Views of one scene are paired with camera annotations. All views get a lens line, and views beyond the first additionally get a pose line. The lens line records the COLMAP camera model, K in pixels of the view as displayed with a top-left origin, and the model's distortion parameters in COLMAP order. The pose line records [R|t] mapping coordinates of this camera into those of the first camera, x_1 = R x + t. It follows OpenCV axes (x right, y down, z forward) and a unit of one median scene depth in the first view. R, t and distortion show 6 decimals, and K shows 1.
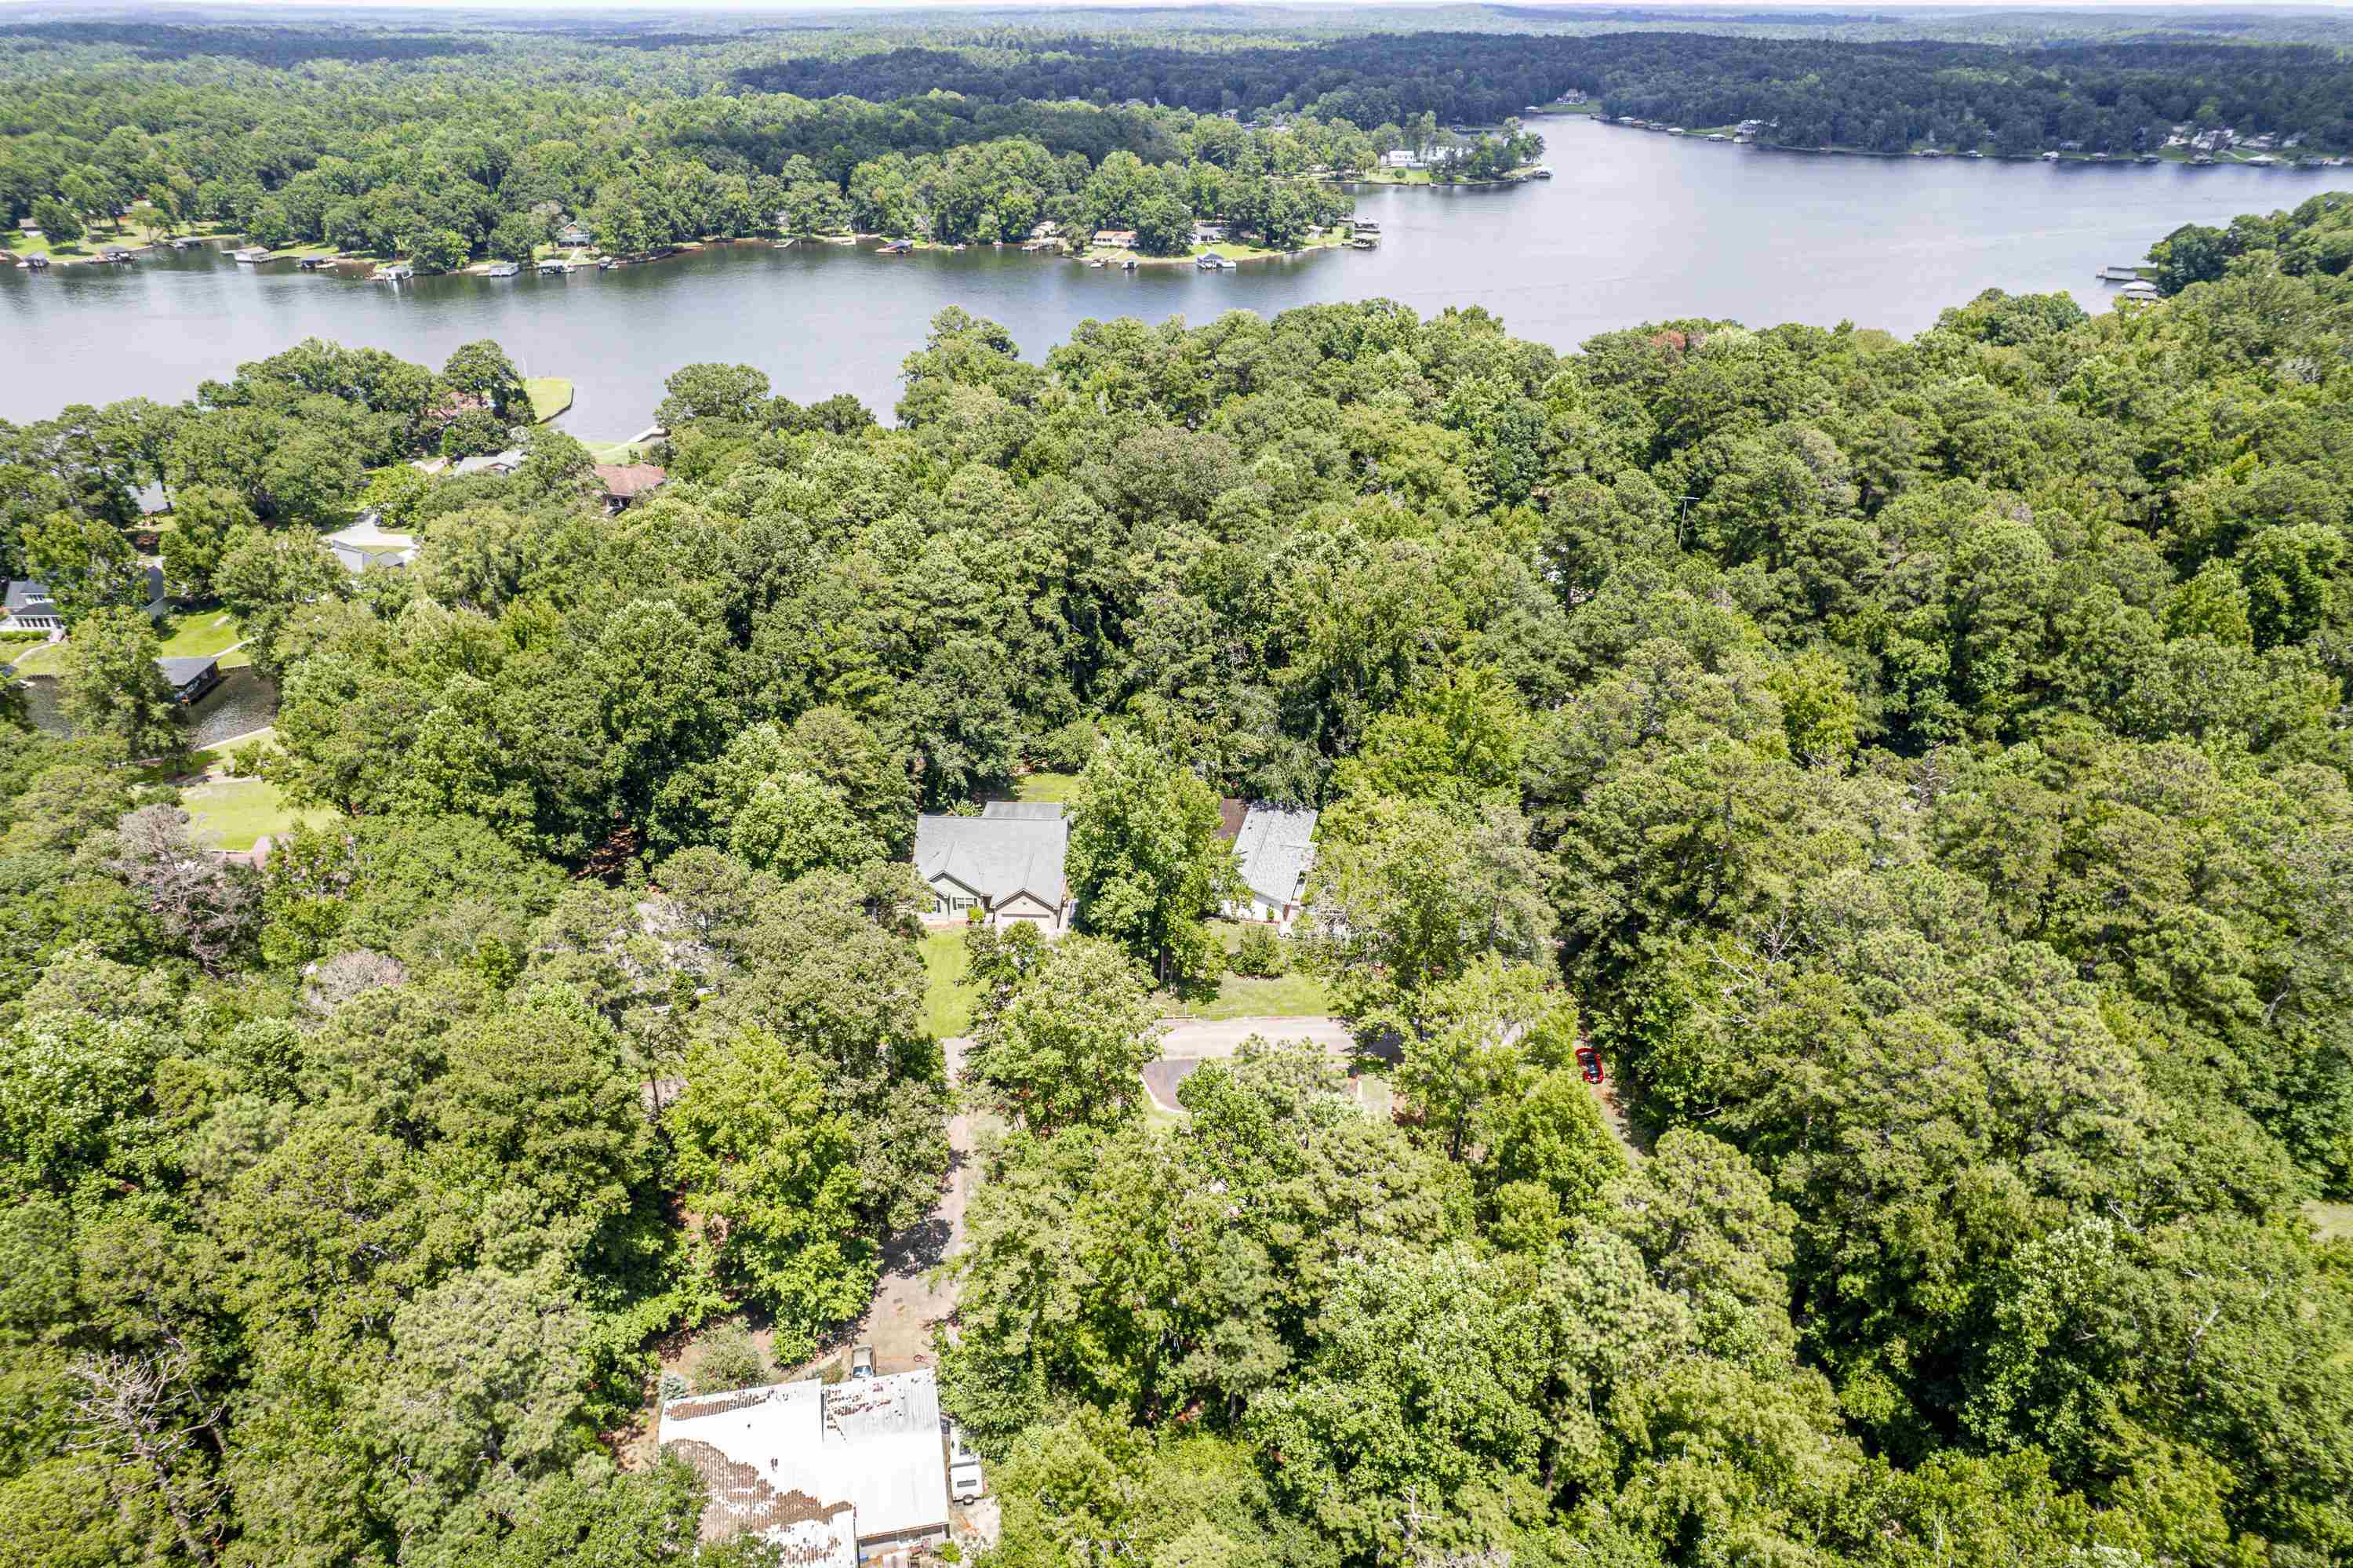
lens RADIAL K [[1479.7, 0, 1176.5], [0, 1479.7, 784.0], [0, 0, 1]] dist [-0.113081, 0.068360]
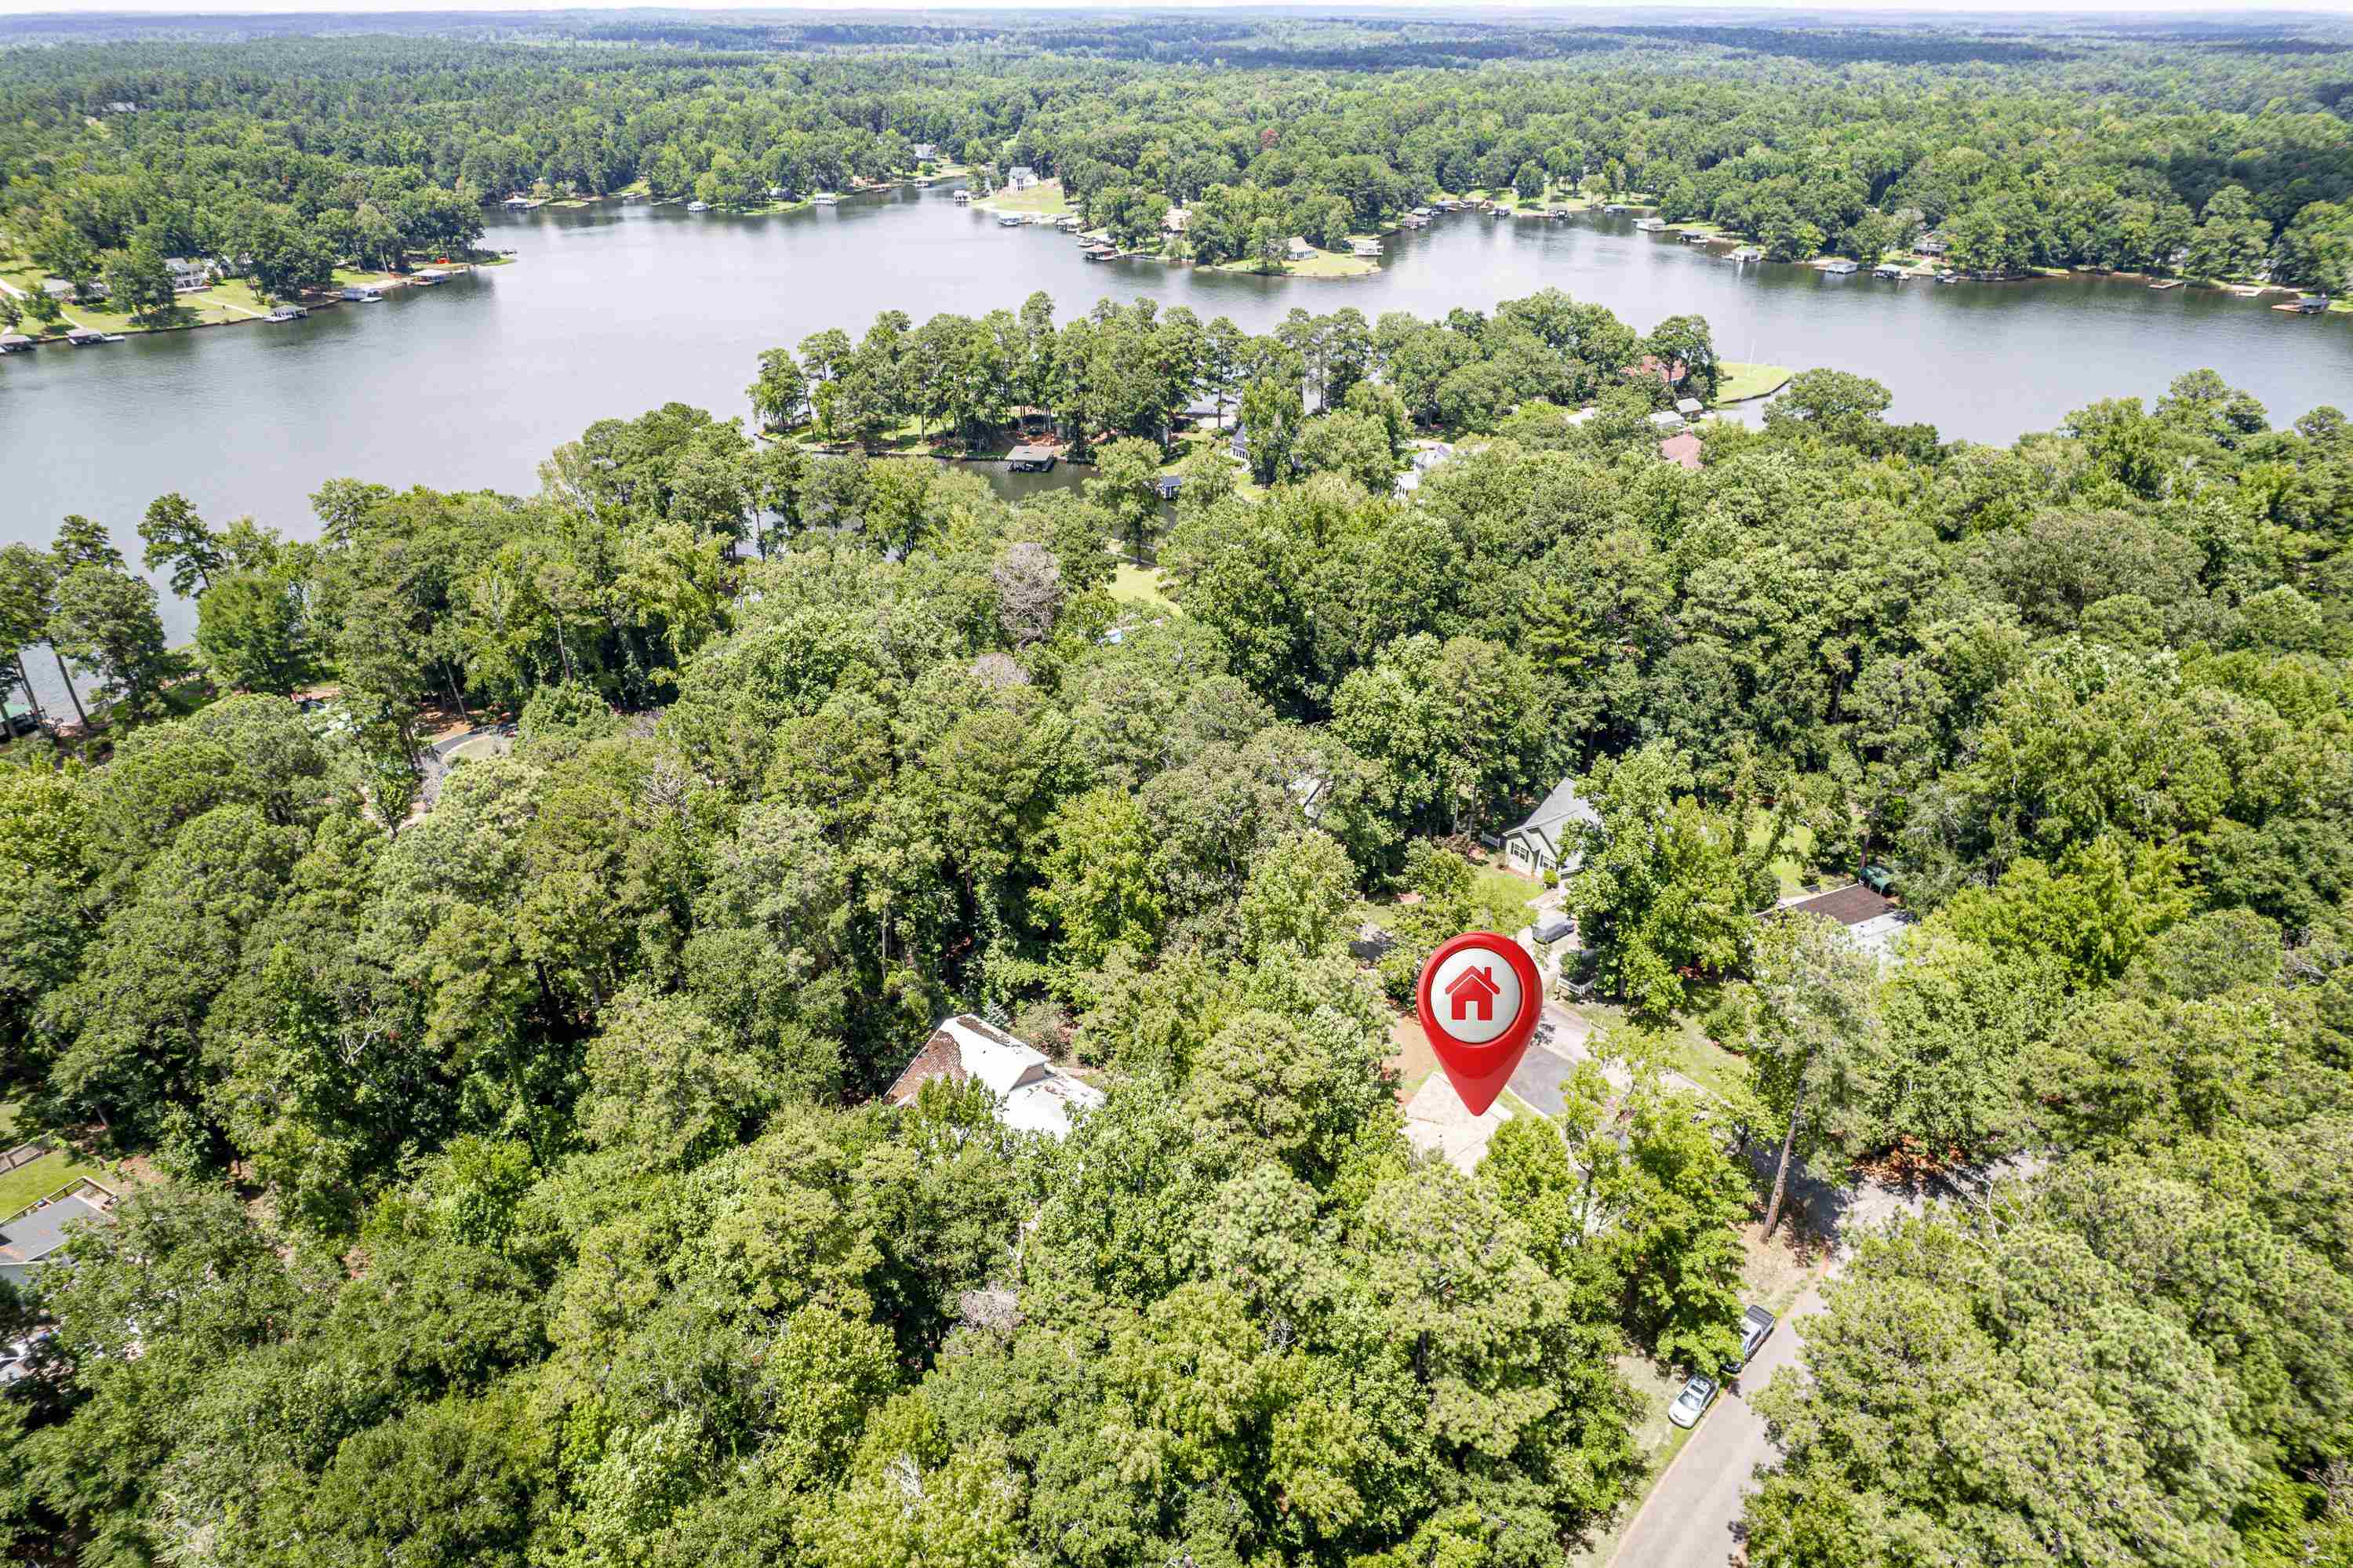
lens RADIAL K [[1479.7, 0, 1176.5], [0, 1479.7, 784.0], [0, 0, 1]] dist [-0.113081, 0.068360]
pose [[0.585334, 0.358268, -0.727343, 0.123165], [-0.360539, 0.918517, 0.162288, -0.012872], [0.726220, 0.167243, 0.666809, 0.029823]]
